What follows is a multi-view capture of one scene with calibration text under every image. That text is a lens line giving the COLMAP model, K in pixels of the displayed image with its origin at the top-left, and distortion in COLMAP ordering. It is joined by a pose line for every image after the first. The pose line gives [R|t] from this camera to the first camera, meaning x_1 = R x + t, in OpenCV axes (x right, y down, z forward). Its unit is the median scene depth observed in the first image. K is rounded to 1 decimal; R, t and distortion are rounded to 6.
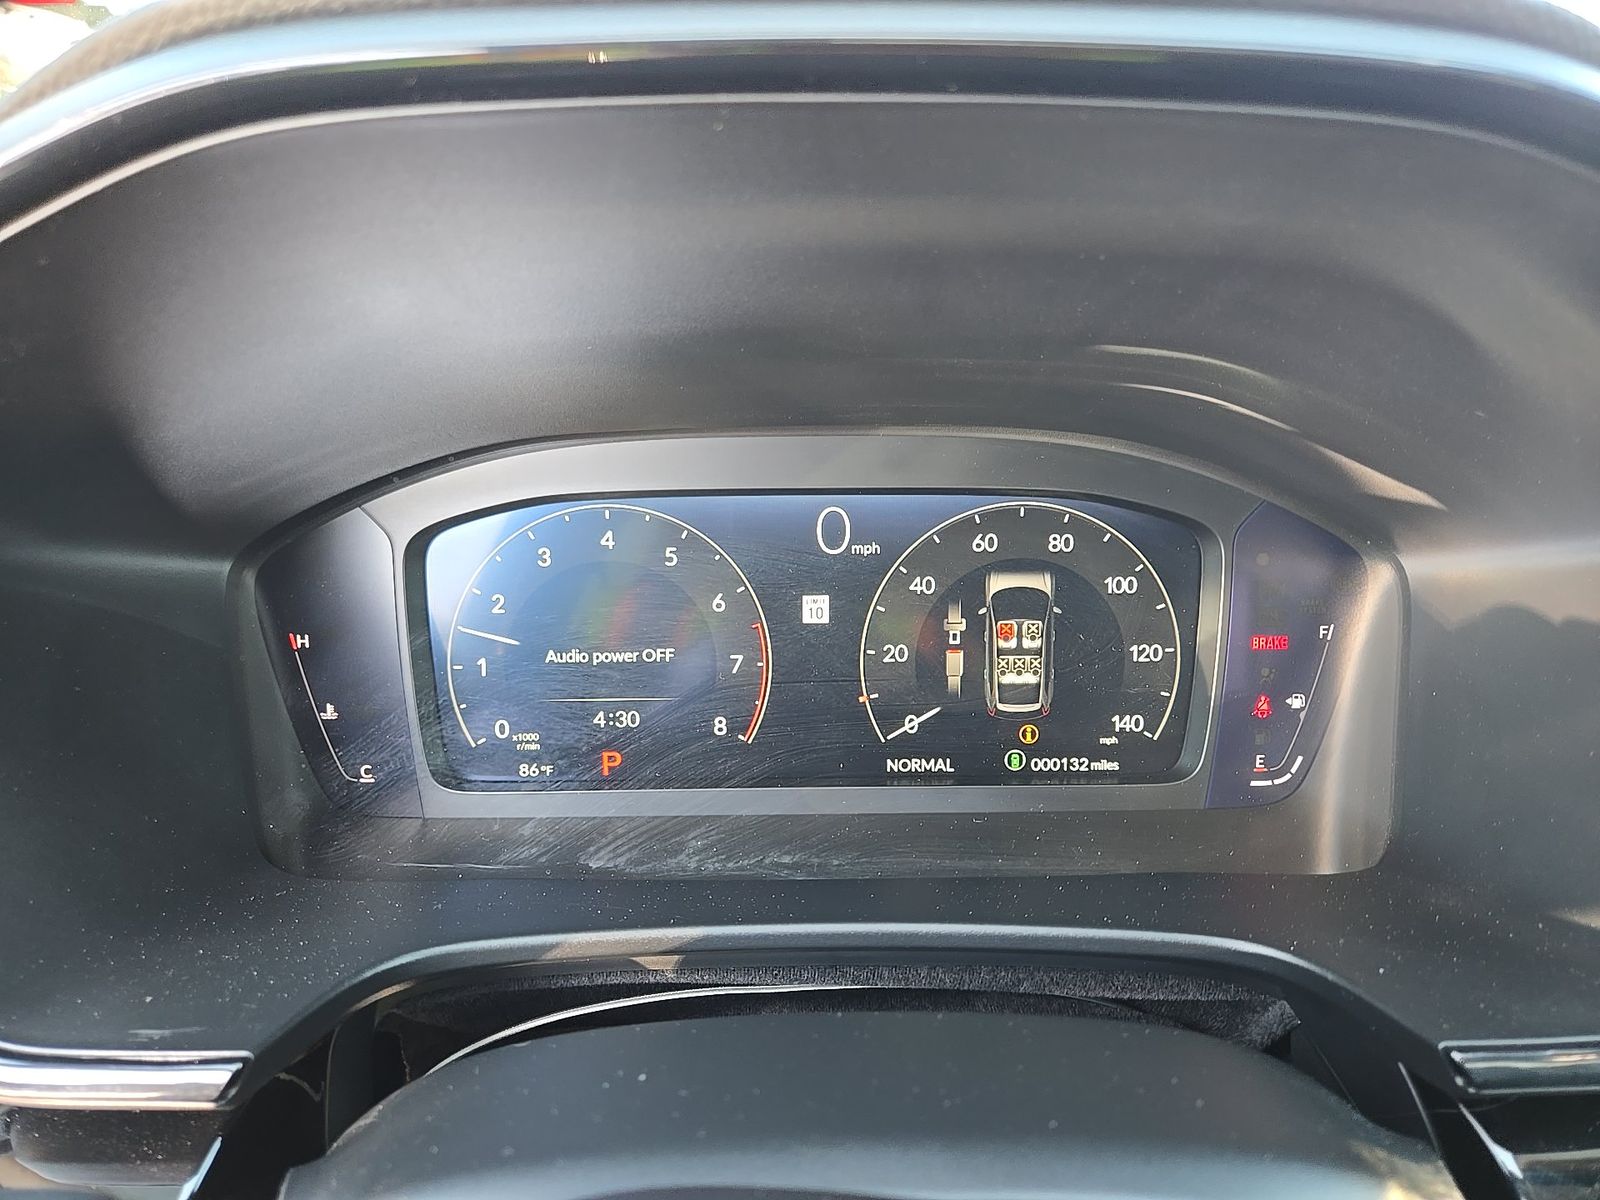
lens RADIAL K [[1124.6, 0, 800.0], [0, 1124.6, 600.0], [0, 0, 1]] dist [0.057473, -0.034403]
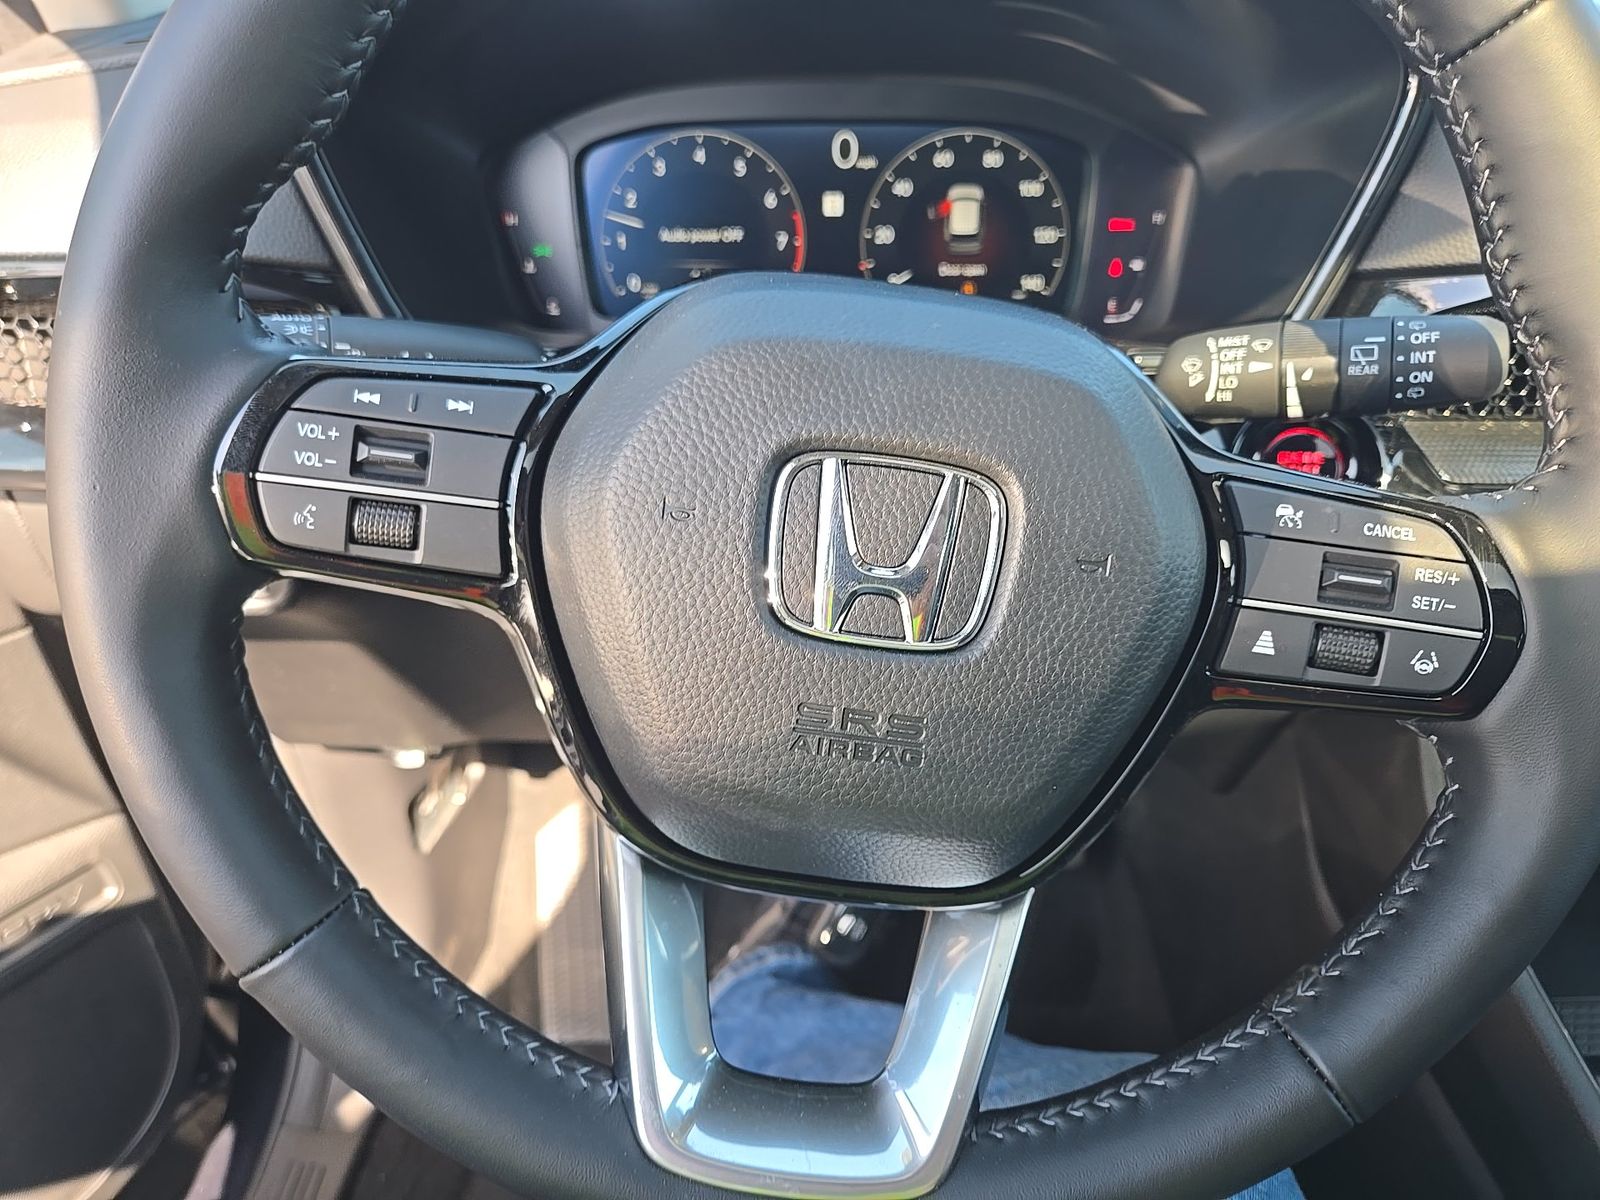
lens RADIAL K [[1124.6, 0, 800.0], [0, 1124.6, 600.0], [0, 0, 1]] dist [0.057473, -0.034403]
pose [[0.999433, 0.014763, -0.030272, 0.023486], [-0.008432, 0.979868, 0.199468, 0.231559], [0.032607, -0.199099, 0.979437, -0.644226]]
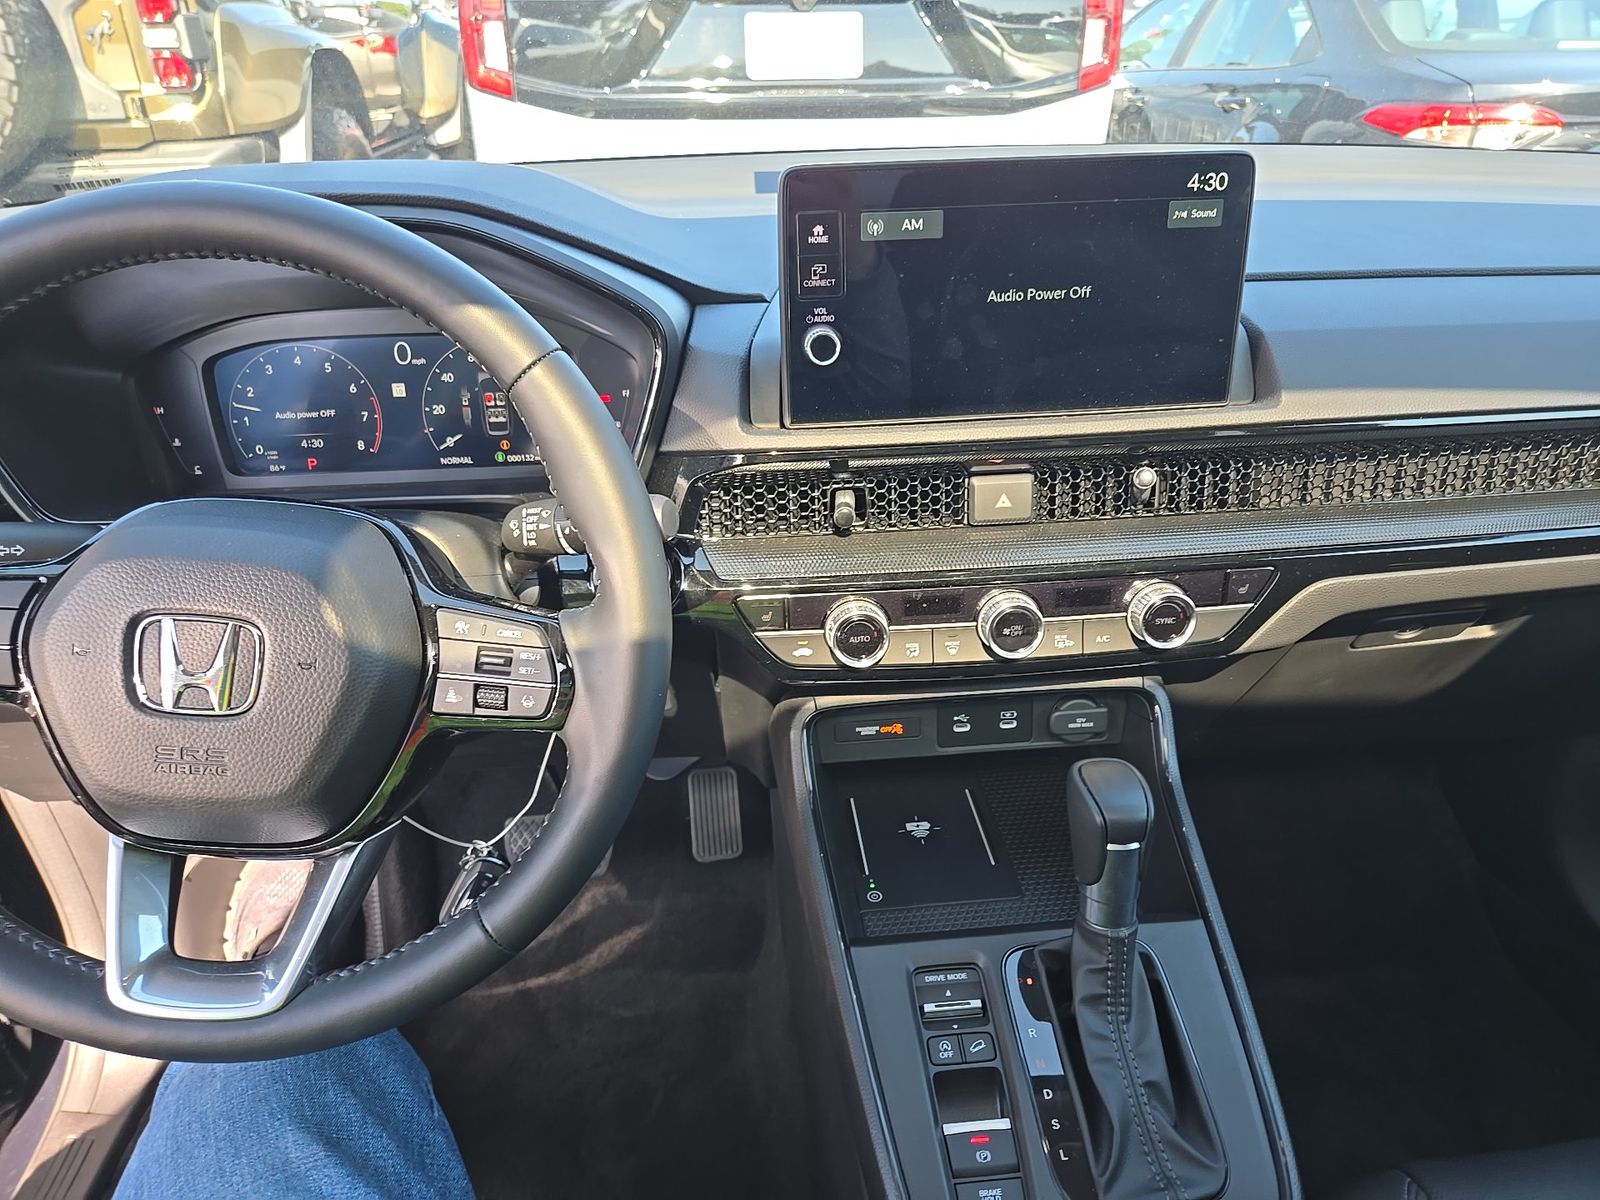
lens RADIAL K [[1089.0, 0, 800.0], [0, 1089.0, 600.0], [0, 0, 1]] dist [0.008182, 0.002500]
pose [[0.996956, -0.043069, 0.064989, 0.639866], [0.031718, 0.985522, 0.166553, 0.082450], [-0.071222, -0.163984, 0.983889, -1.226005]]
